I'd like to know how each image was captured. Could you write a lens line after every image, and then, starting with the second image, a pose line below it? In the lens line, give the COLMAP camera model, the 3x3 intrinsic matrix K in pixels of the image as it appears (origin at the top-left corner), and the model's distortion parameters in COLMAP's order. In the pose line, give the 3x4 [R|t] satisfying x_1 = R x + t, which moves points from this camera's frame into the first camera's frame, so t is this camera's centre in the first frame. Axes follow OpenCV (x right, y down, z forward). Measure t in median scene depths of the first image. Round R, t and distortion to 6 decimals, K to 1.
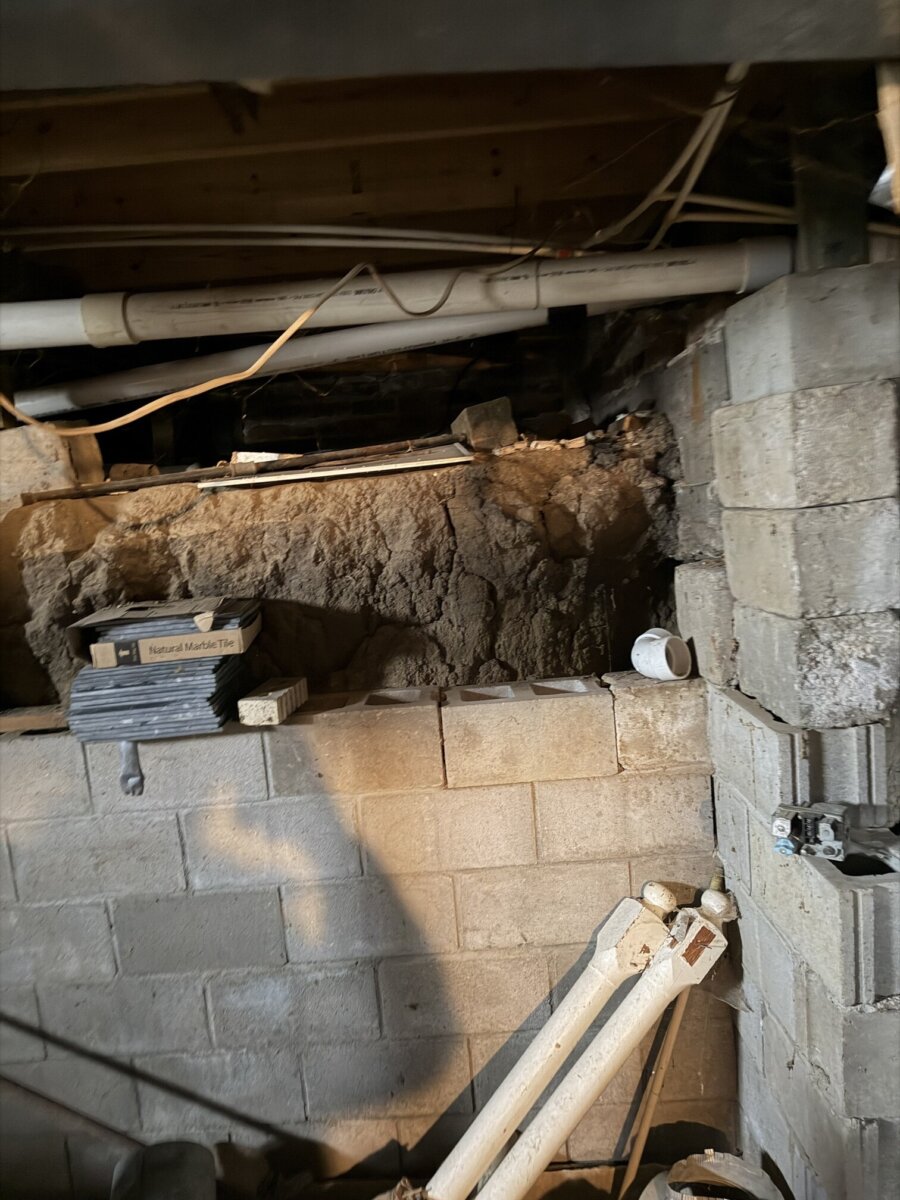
lens RADIAL K [[837.0, 0, 450.0], [0, 837.0, 598.9], [0, 0, 1]] dist [0.032754, -0.049378]
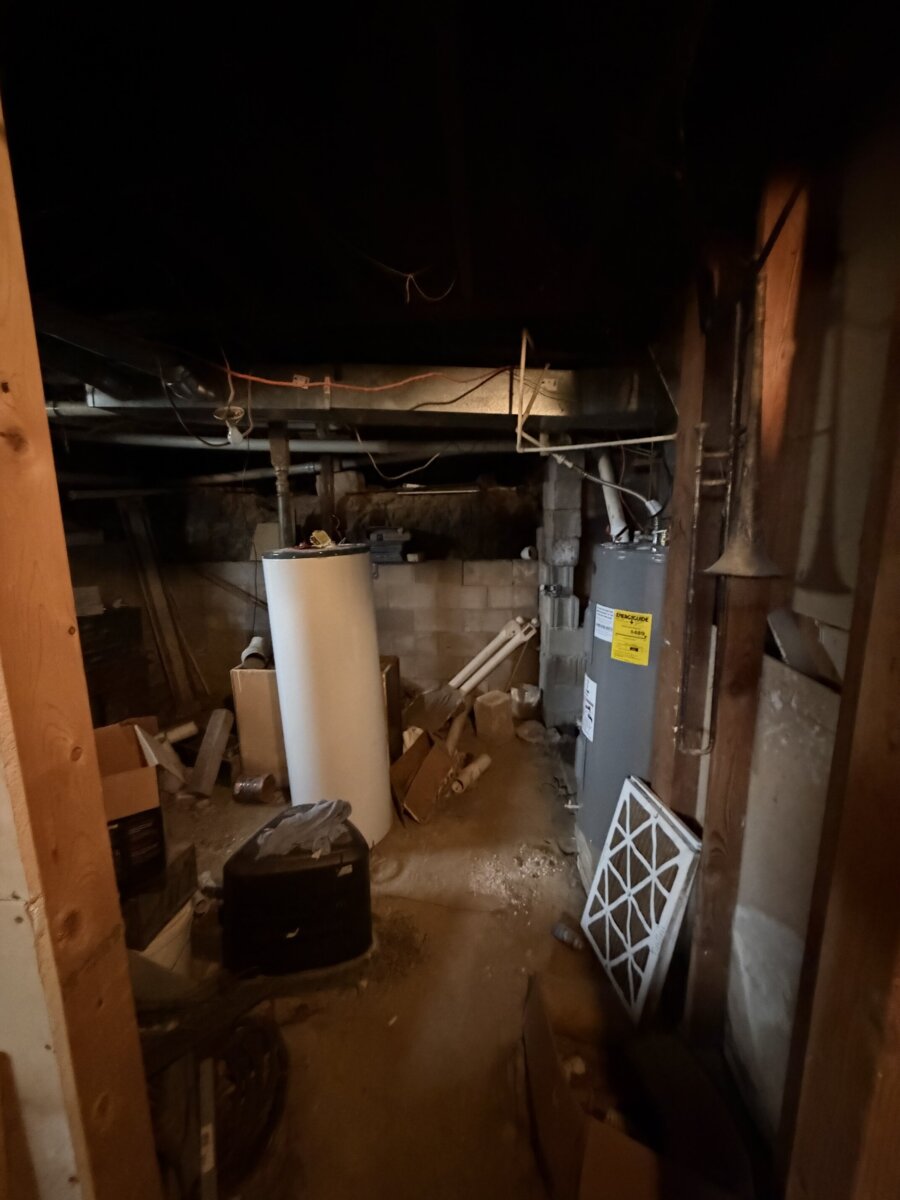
lens RADIAL K [[479.4, 0, 452.6], [0, 479.4, 603.4], [0, 0, 1]] dist [0.001179, -0.000035]
pose [[0.994972, 0.085102, -0.052802, 0.064468], [-0.081490, 0.994410, 0.067141, 0.165354], [0.058220, -0.062500, 0.996345, -0.981067]]
